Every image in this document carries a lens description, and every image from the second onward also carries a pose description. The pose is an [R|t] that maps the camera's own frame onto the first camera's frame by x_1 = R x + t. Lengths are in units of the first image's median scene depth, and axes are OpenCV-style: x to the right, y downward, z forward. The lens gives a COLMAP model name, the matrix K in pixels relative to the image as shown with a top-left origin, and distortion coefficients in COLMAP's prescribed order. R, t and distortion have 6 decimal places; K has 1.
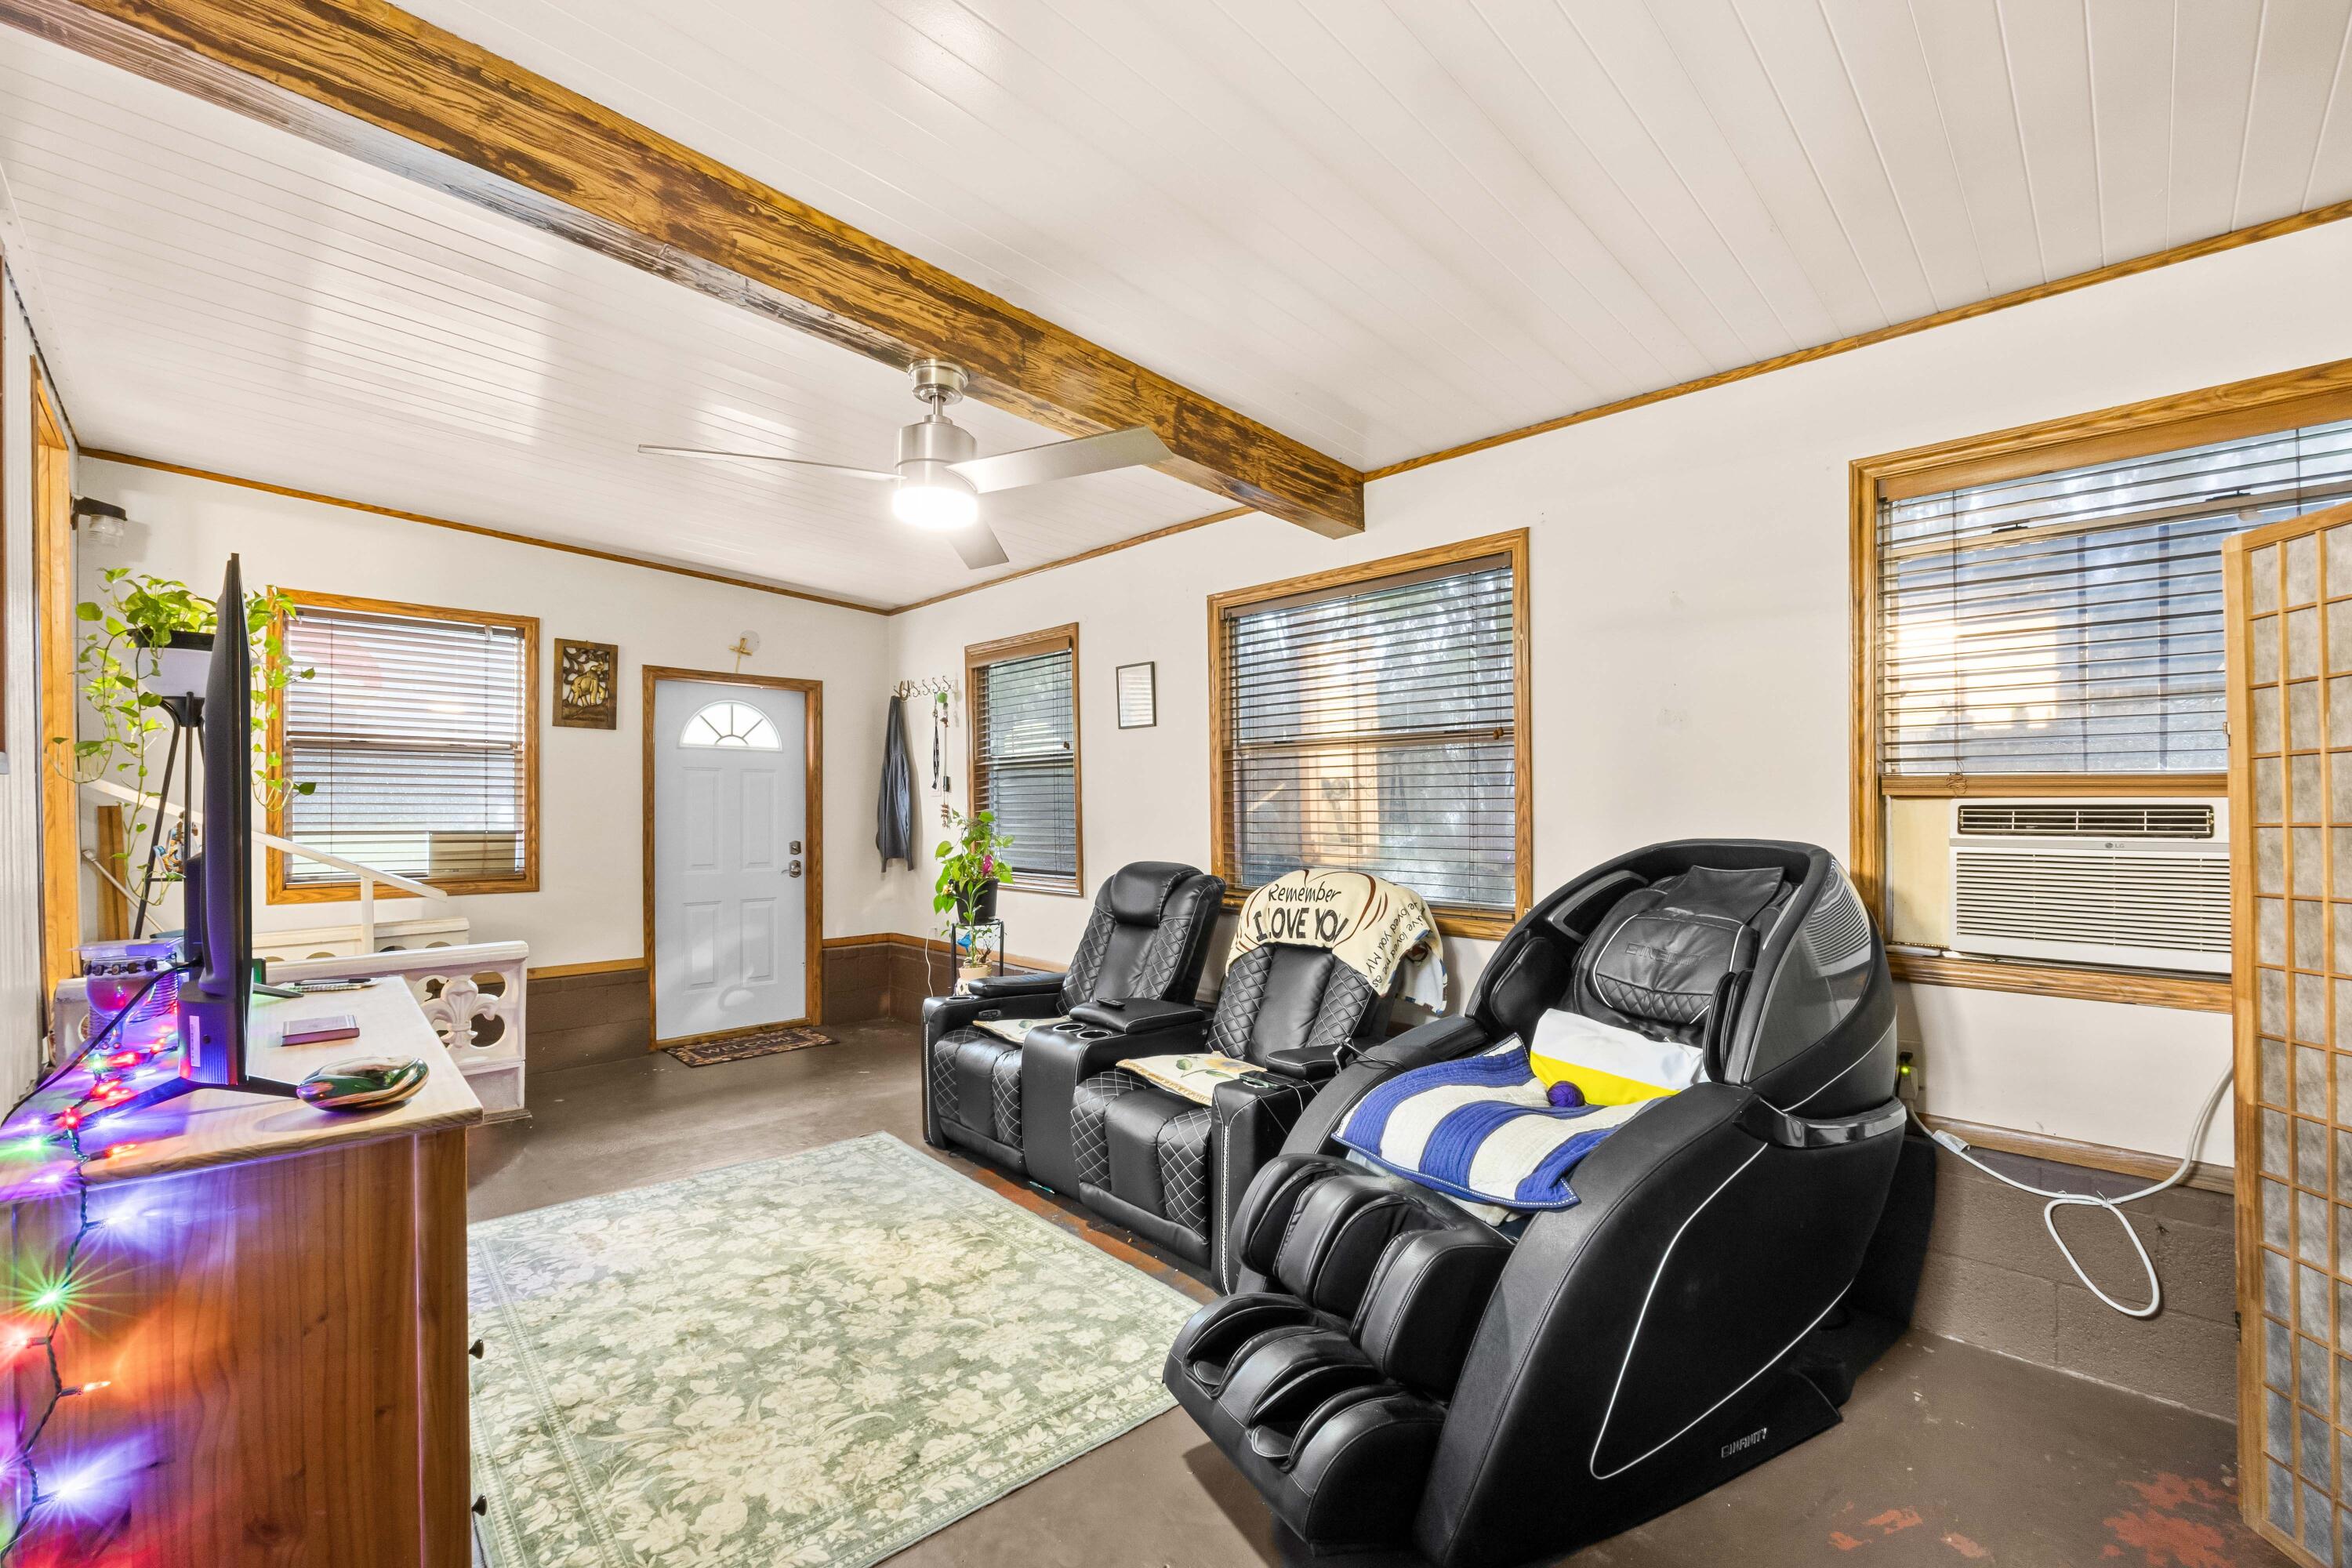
lens RADIAL K [[974.0, 0, 1168.9], [0, 974.0, 818.5], [0, 0, 1]] dist [-0.001271, -0.000078]
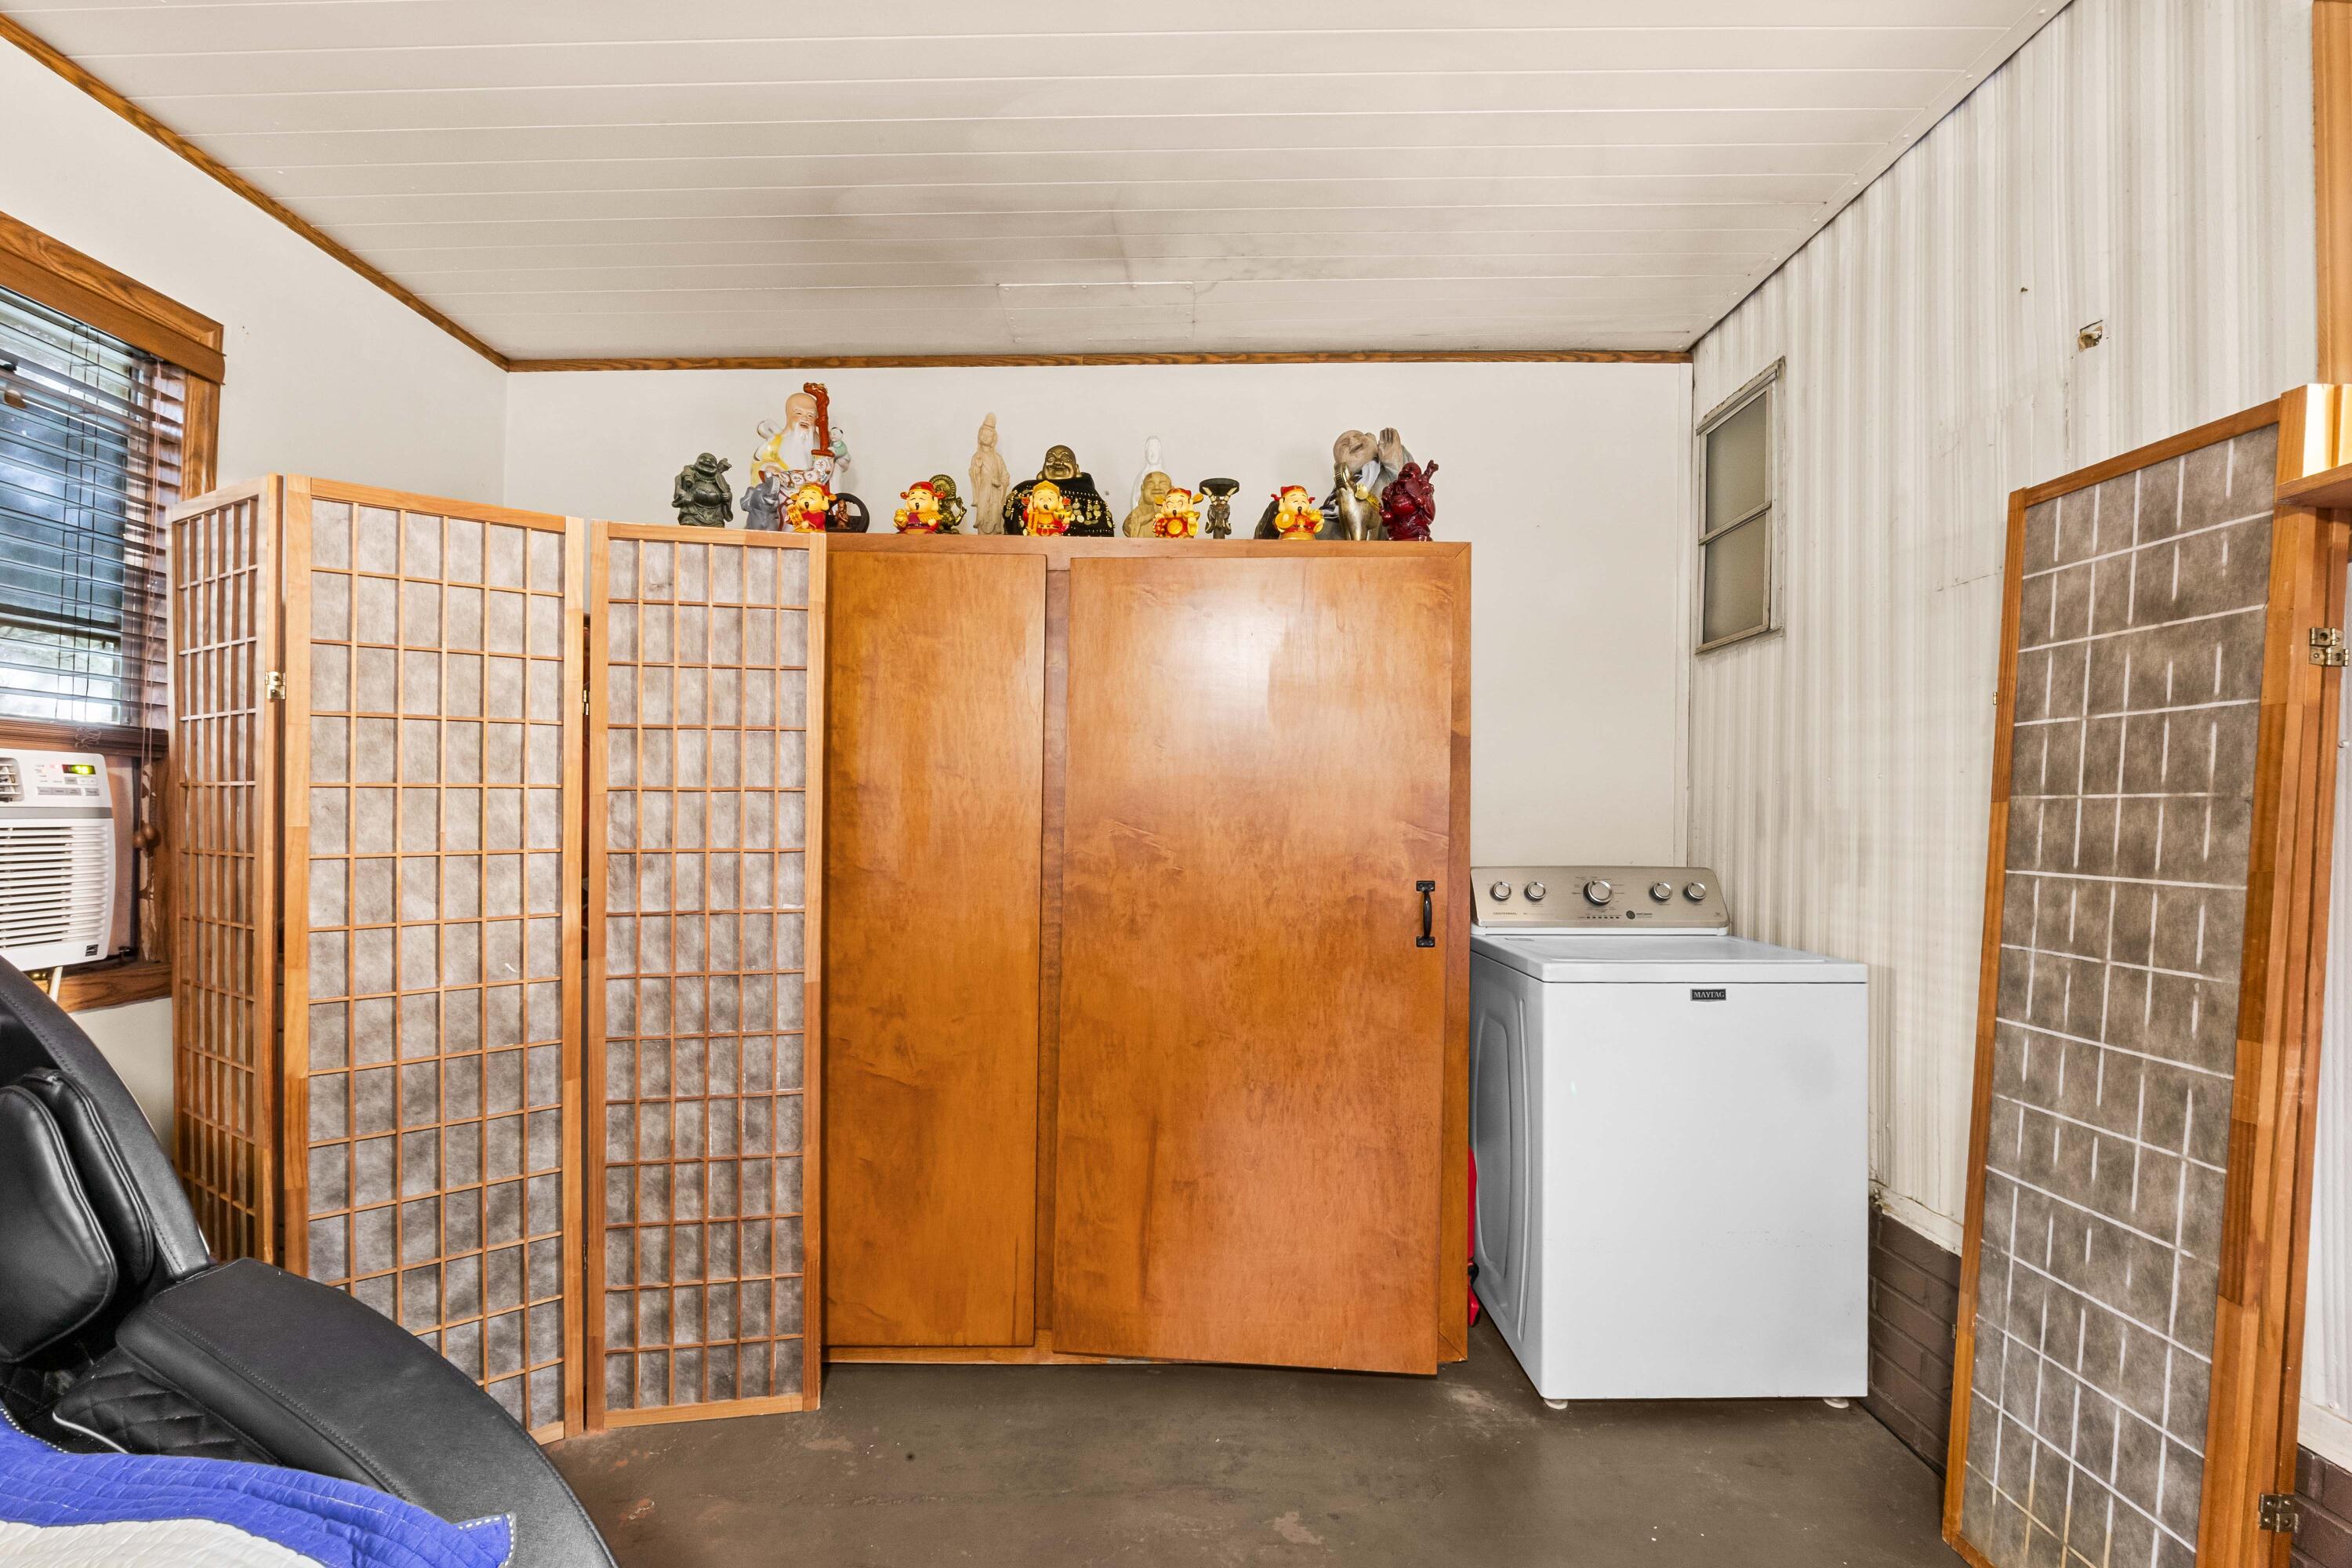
lens RADIAL K [[974.0, 0, 1168.9], [0, 974.0, 818.5], [0, 0, 1]] dist [-0.001271, -0.000078]
pose [[-0.698185, -0.005576, 0.715896, -0.140213], [-0.004853, 0.999984, 0.003056, 0.028395], [-0.715901, -0.001340, -0.698200, 0.915742]]
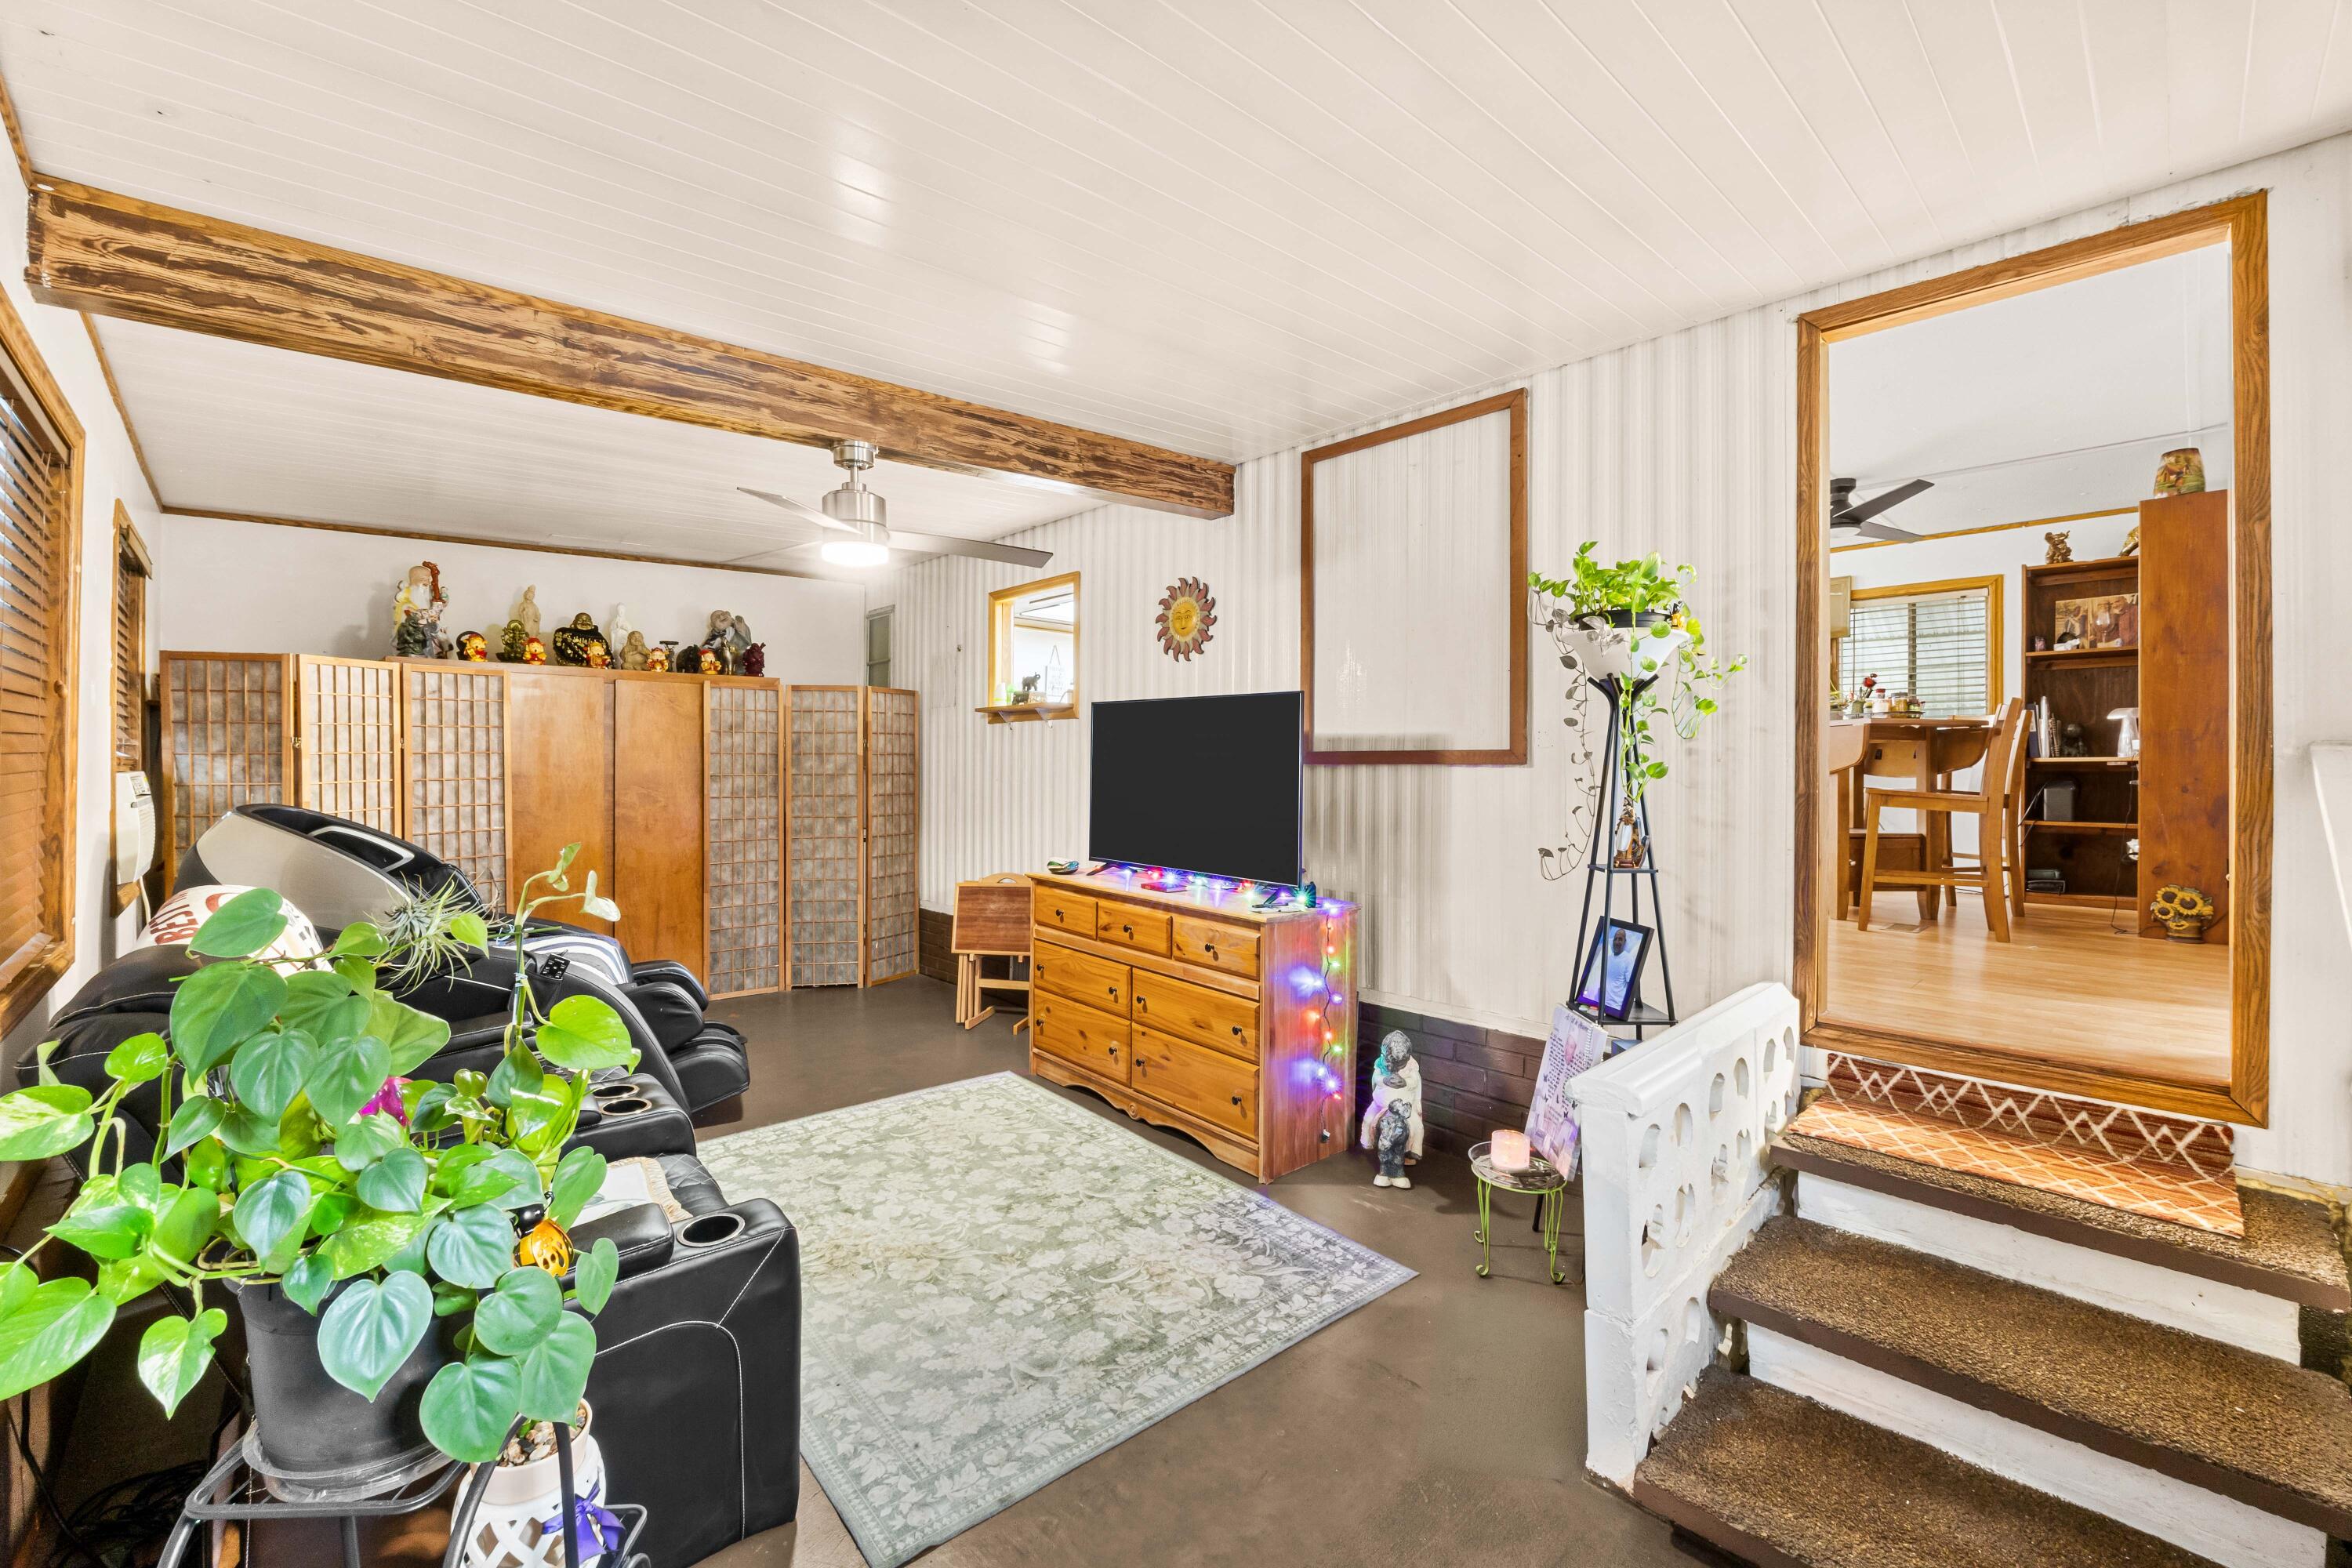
lens RADIAL K [[946.9, 0, 1181.0], [0, 946.9, 764.1], [0, 0, 1]] dist [-0.001005, -0.000006]
pose [[-0.999898, -0.006257, 0.012833, -0.852006], [-0.006099, 0.999905, 0.012348, -0.070086], [-0.012909, 0.012269, -0.999841, 2.786837]]
